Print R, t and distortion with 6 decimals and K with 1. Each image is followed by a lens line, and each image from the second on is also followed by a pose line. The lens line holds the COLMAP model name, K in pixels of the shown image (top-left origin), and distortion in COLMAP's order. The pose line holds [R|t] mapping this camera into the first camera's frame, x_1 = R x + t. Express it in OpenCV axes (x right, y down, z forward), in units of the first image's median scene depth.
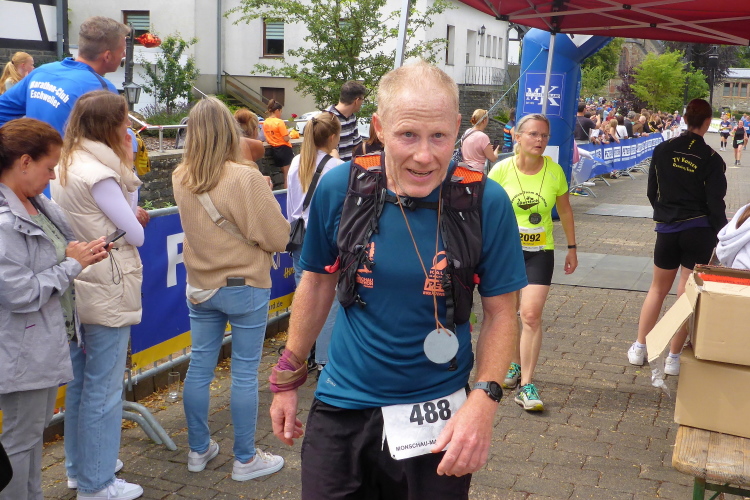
lens RADIAL K [[904.5, 0, 419.9], [0, 904.5, 210.2], [0, 0, 1]] dist [-0.005725, 0.017754]
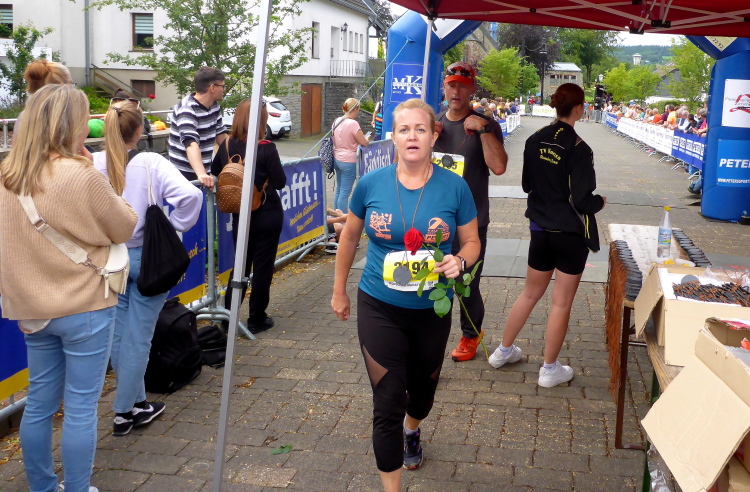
lens RADIAL K [[757.7, 0, 442.4], [0, 757.7, 159.7], [0, 0, 1]] dist [-0.001426, -0.011527]
pose [[0.979707, -0.024763, 0.198899, -0.002307], [0.031033, 0.999113, -0.028470, -0.015000], [-0.198017, 0.034065, 0.979606, 0.142397]]
